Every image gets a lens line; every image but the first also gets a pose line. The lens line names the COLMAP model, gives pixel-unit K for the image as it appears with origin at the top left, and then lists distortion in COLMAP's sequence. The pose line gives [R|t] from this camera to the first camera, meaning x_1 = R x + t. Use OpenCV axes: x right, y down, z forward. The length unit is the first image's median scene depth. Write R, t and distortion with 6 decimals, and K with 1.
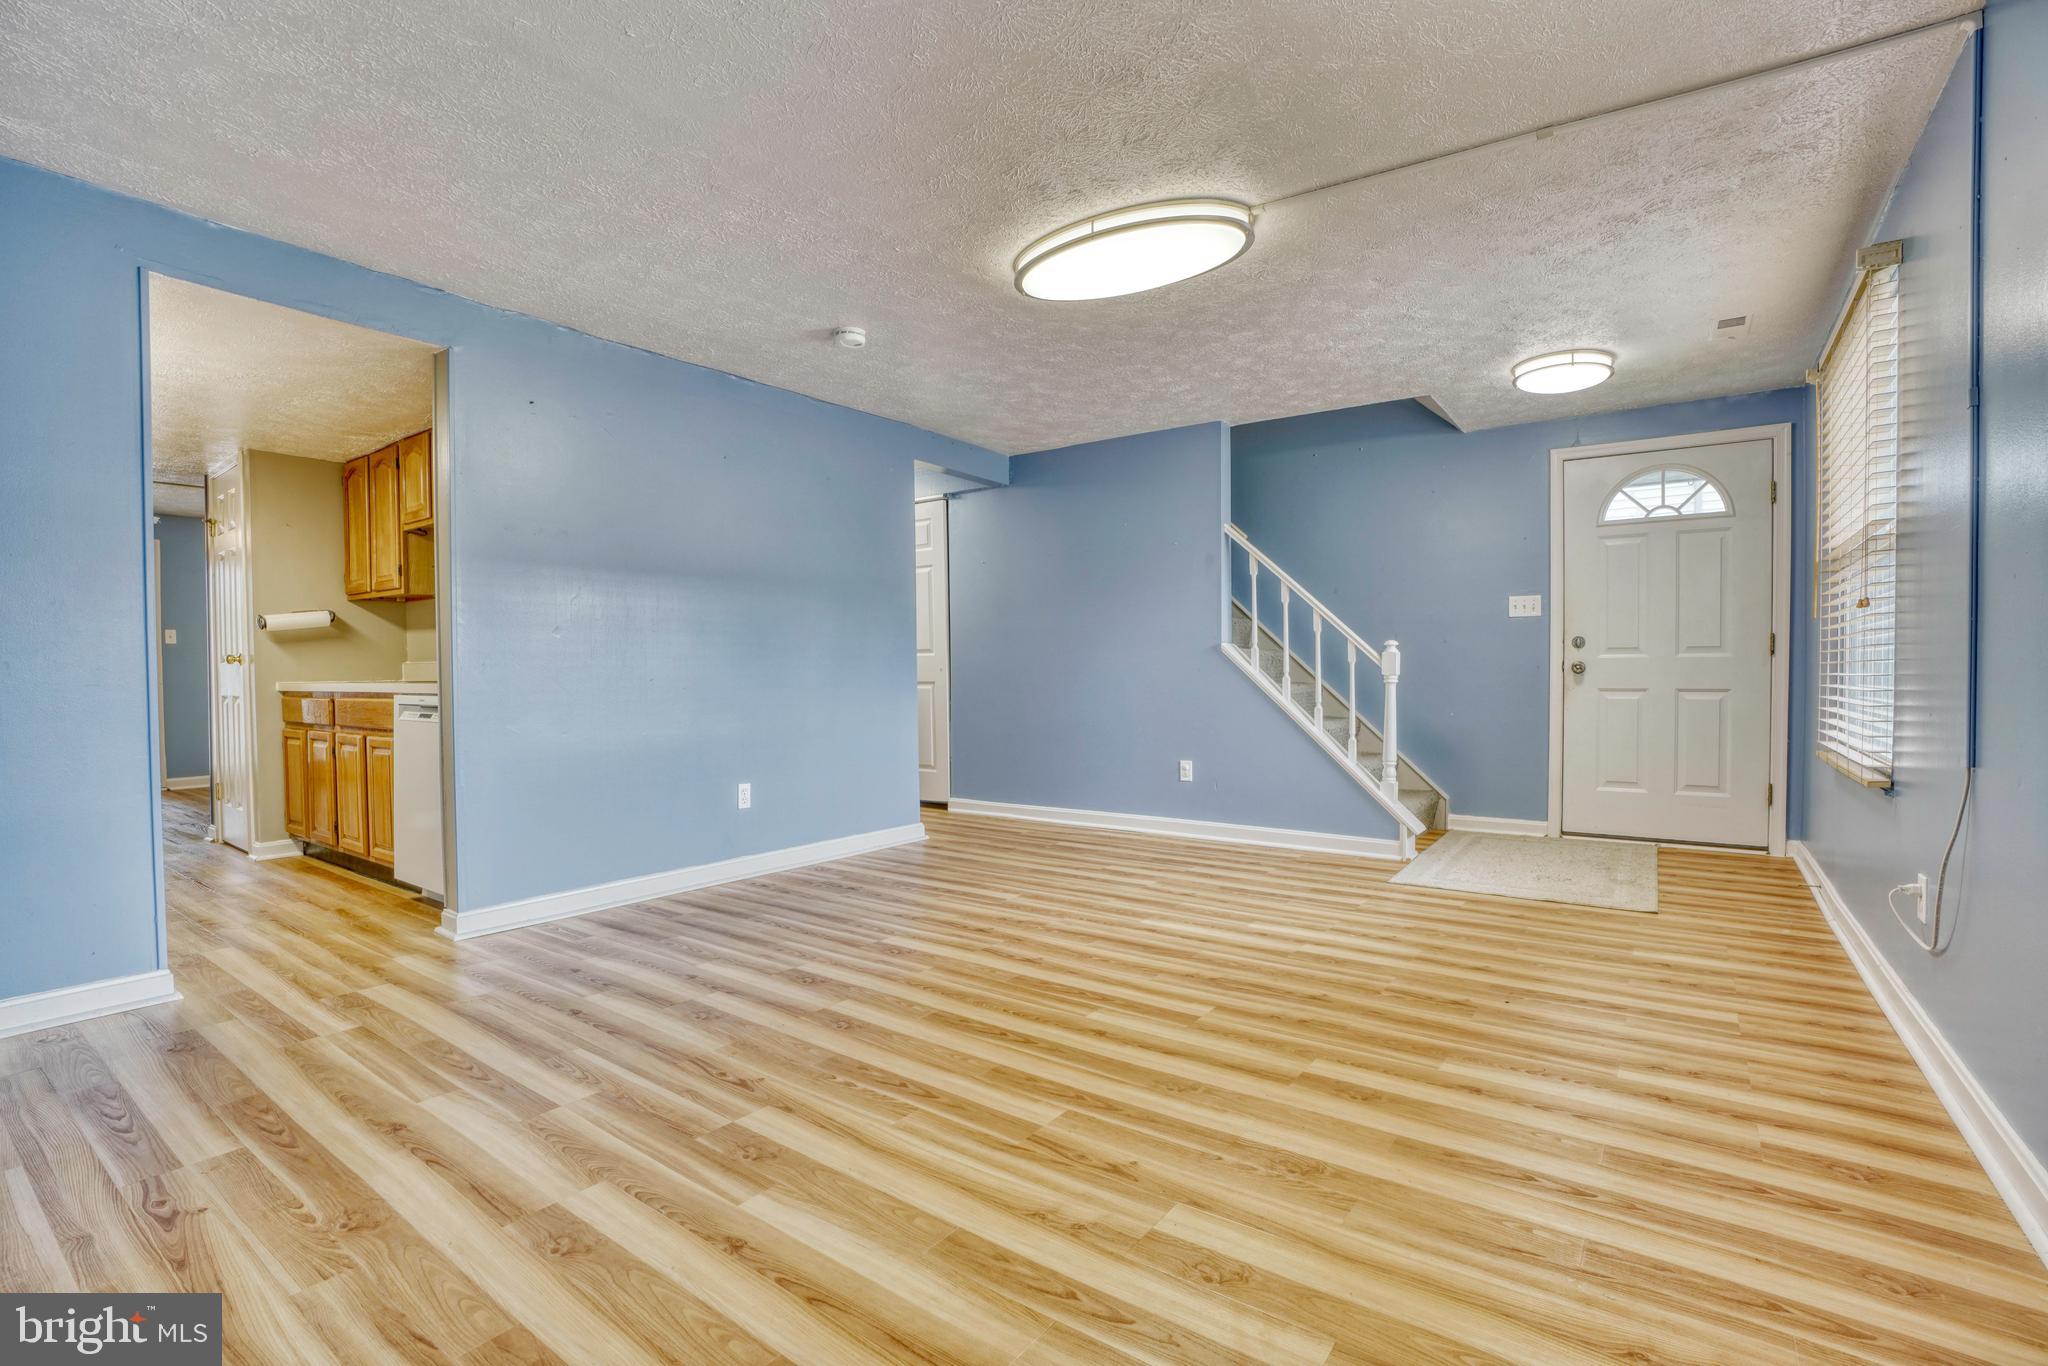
lens RADIAL K [[947.3, 0, 1017.6], [0, 947.3, 688.0], [0, 0, 1]] dist [-0.067230, 0.032980]
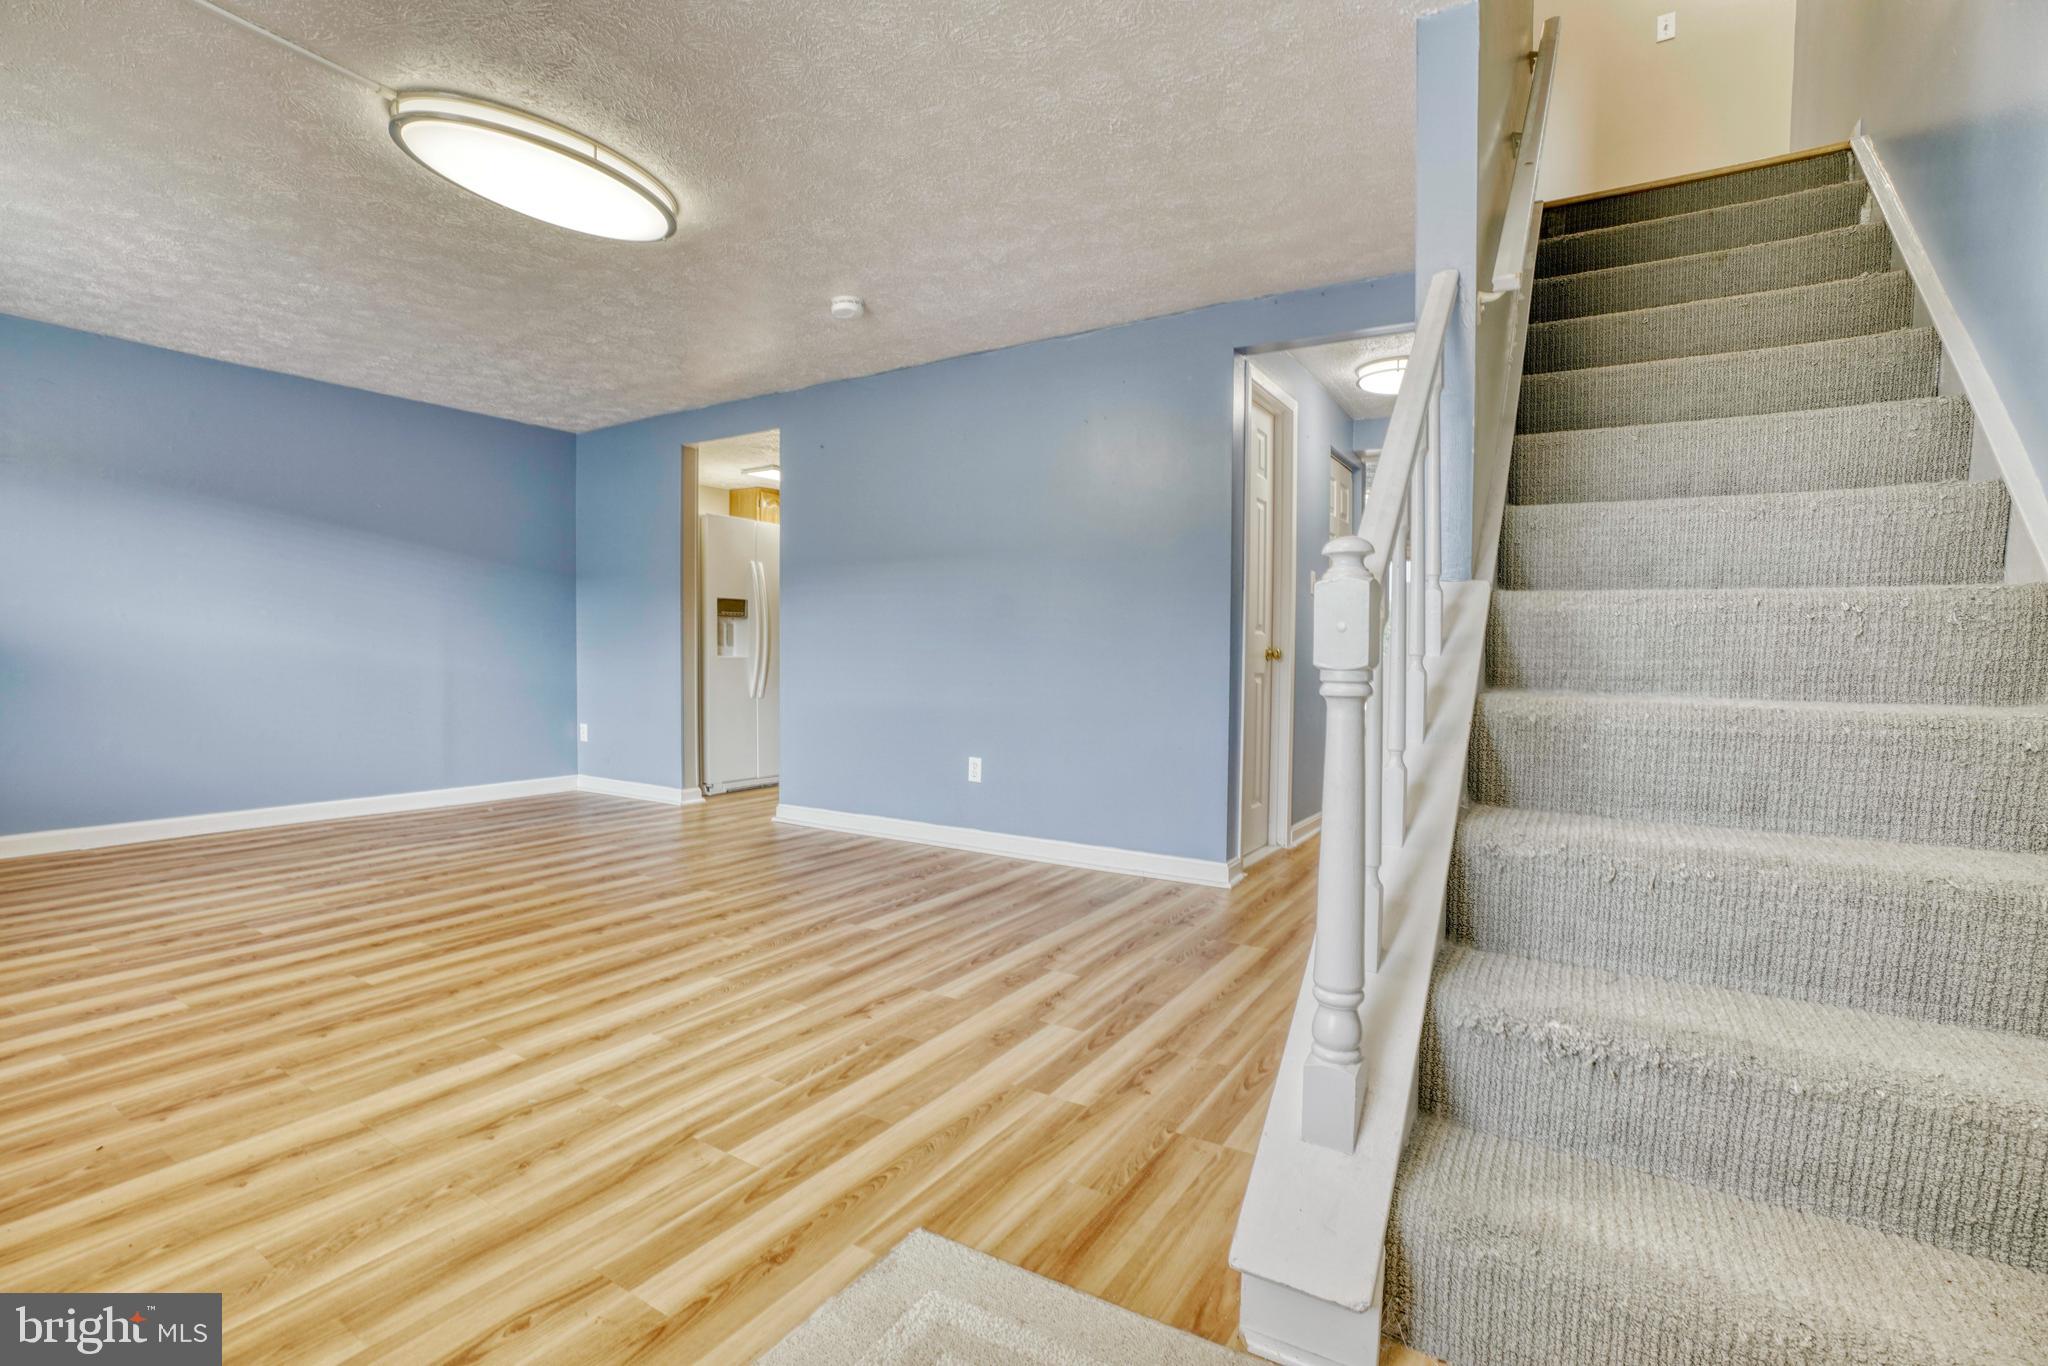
lens RADIAL K [[947.3, 0, 1017.6], [0, 947.3, 688.0], [0, 0, 1]] dist [-0.067230, 0.032980]
pose [[0.057297, 0.051523, -0.997027, 0.924048], [-0.031611, 0.998260, 0.049770, -0.034255], [0.997857, 0.028665, 0.058826, 1.235823]]
